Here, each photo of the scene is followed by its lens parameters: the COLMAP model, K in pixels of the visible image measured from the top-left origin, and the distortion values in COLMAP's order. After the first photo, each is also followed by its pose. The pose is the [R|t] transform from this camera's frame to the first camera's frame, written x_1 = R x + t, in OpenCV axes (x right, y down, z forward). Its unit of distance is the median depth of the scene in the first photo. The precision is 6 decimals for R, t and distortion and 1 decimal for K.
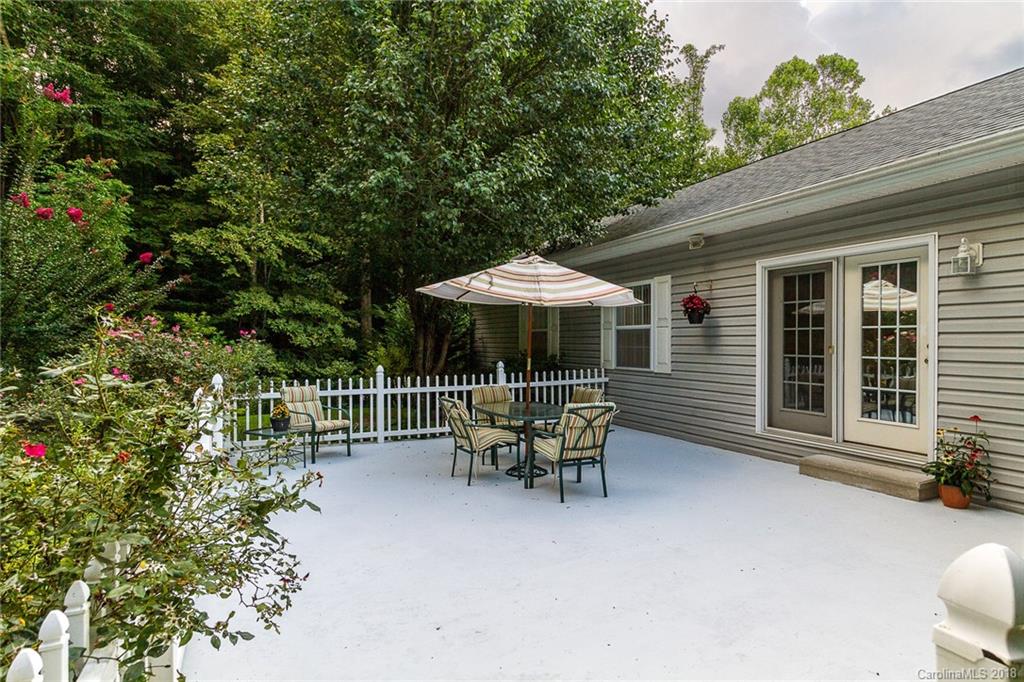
lens RADIAL K [[552.0, 0, 509.8], [0, 552.0, 342.2], [0, 0, 1]] dist [0.005996, 0.001739]
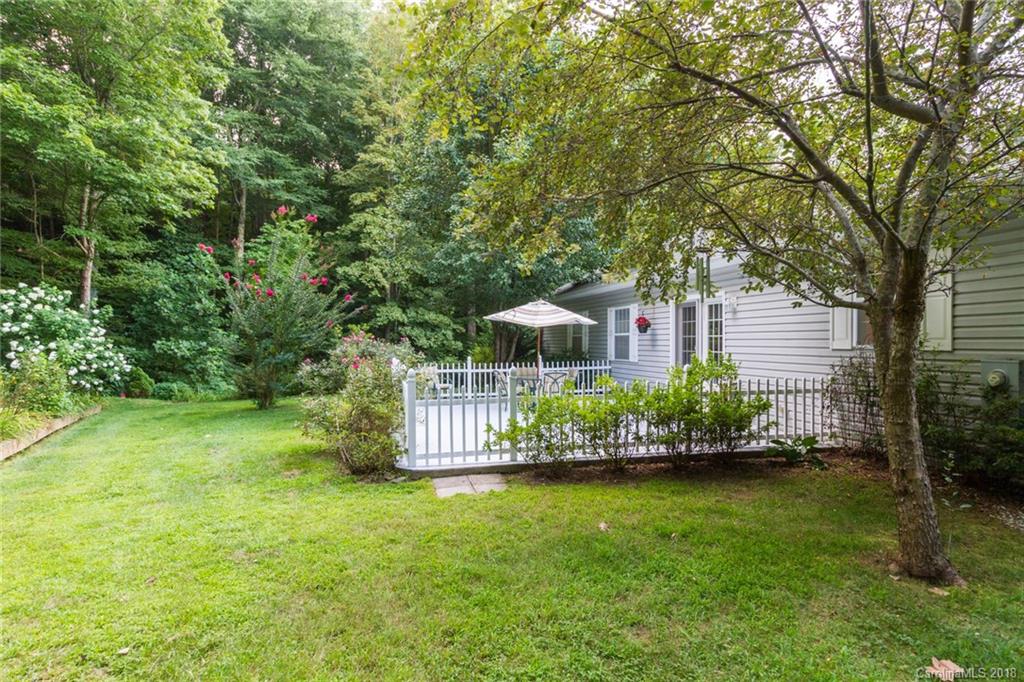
lens RADIAL K [[552.0, 0, 513.6], [0, 552.0, 340.6], [0, 0, 1]] dist [0.005996, 0.001739]
pose [[0.982139, -0.000792, -0.188156, 0.097699], [-0.000513, 0.999976, -0.006888, 0.000959], [0.188157, 0.006862, 0.982115, -0.295002]]
